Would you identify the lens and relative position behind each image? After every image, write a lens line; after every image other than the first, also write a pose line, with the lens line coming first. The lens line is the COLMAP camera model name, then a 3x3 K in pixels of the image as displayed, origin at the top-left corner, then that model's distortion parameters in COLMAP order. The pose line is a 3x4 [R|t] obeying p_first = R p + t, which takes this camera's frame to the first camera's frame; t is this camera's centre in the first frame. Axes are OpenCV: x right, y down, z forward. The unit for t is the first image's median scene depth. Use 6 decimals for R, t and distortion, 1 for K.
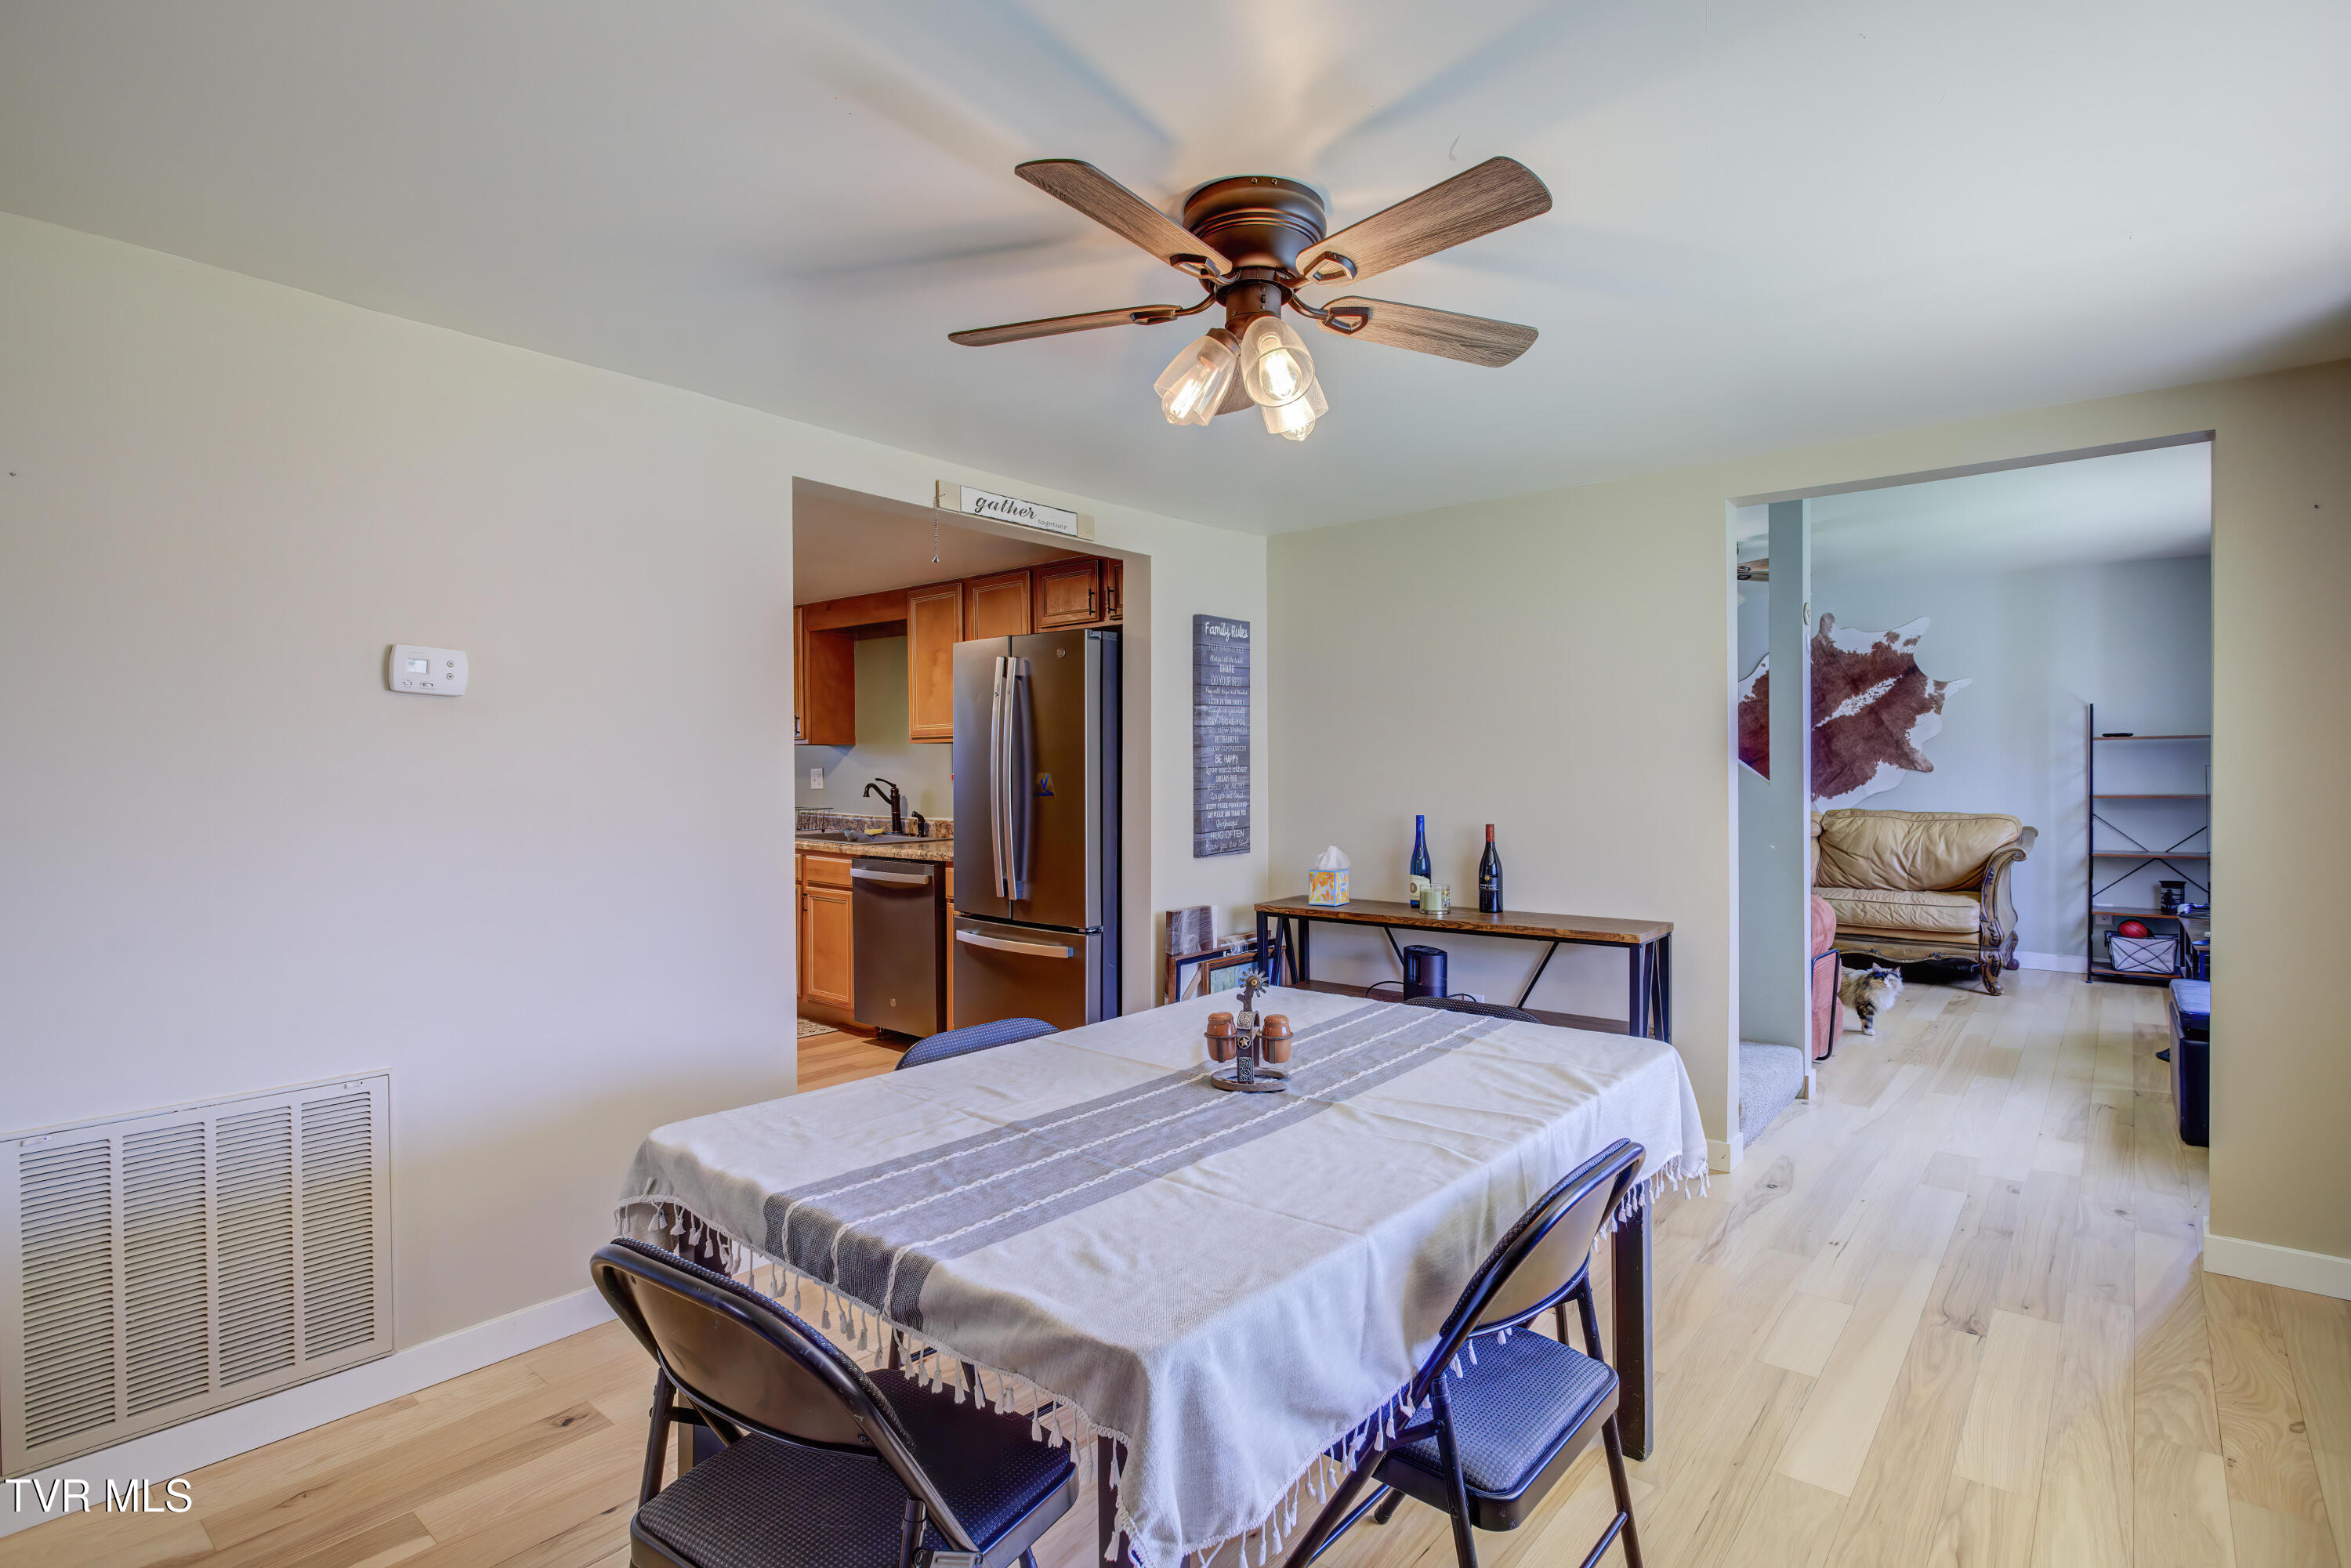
lens RADIAL K [[1159.2, 0, 1182.8], [0, 1159.2, 776.7], [0, 0, 1]] dist [-0.001202, -0.000245]
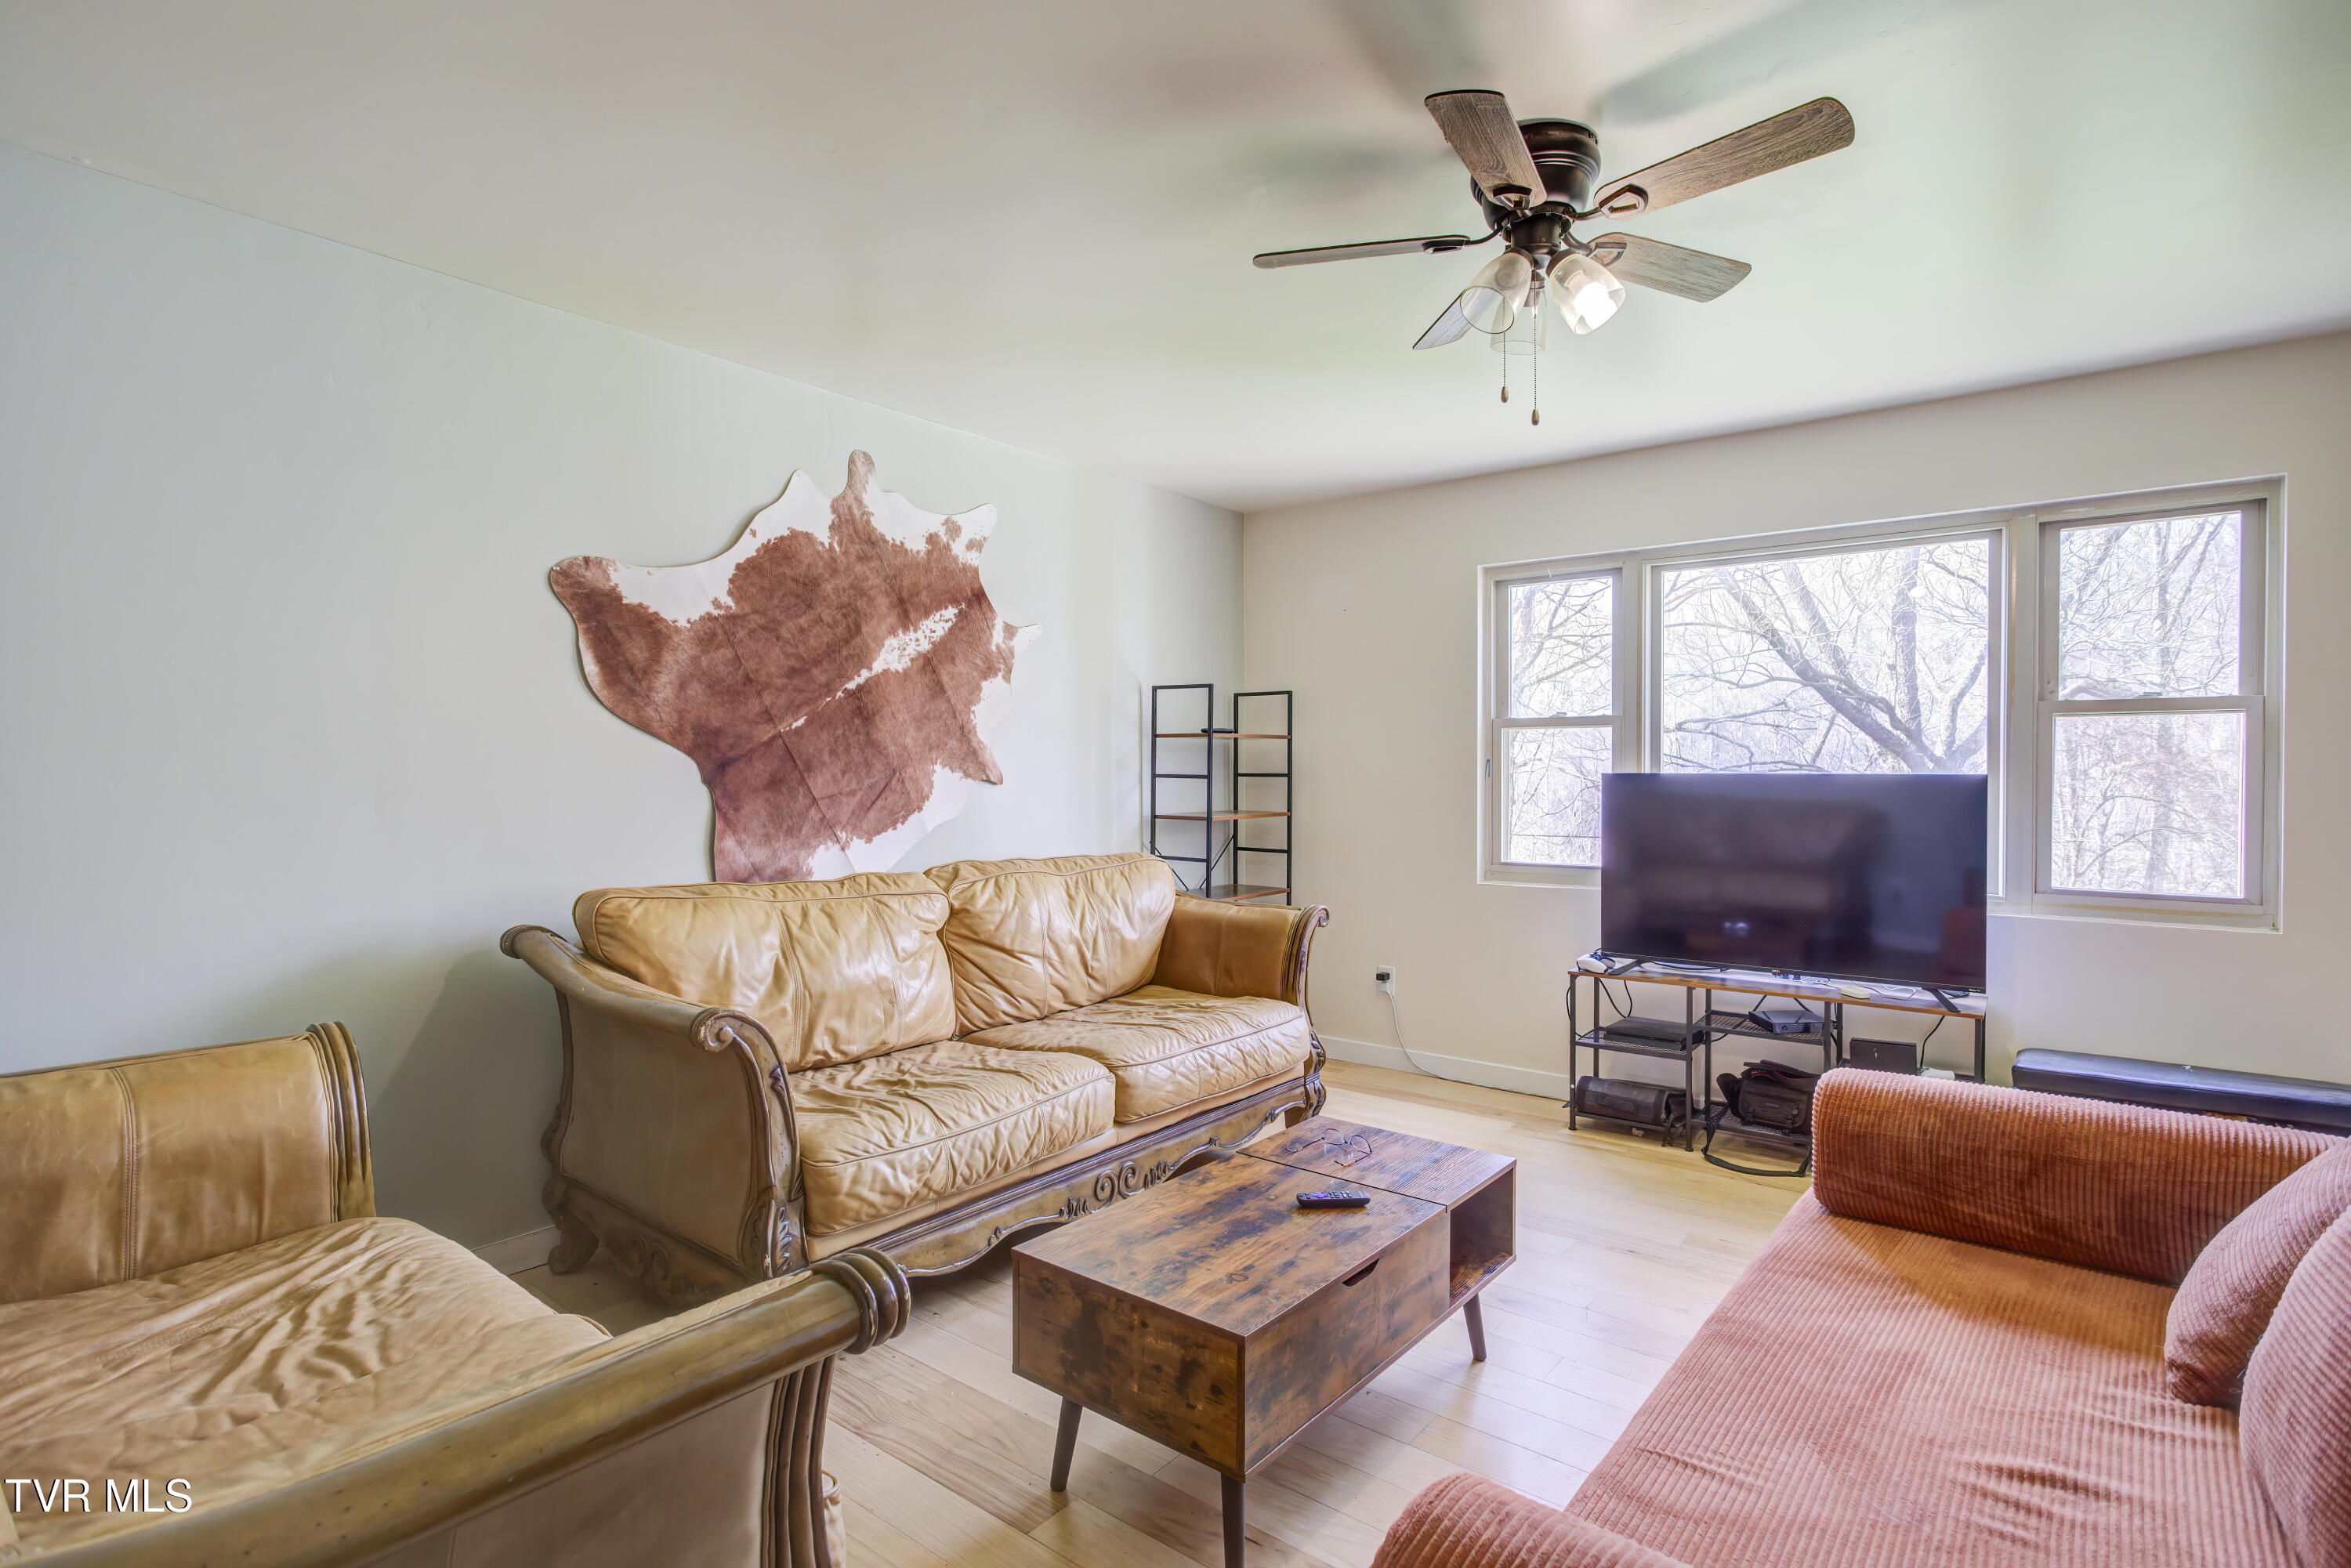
lens RADIAL K [[1159.2, 0, 1182.8], [0, 1159.2, 776.7], [0, 0, 1]] dist [-0.001202, -0.000245]
pose [[-0.008599, -0.001044, 0.999962, 0.084197], [0.005087, 0.999986, 0.001088, -0.007982], [-0.999950, 0.005096, -0.008594, 0.899647]]
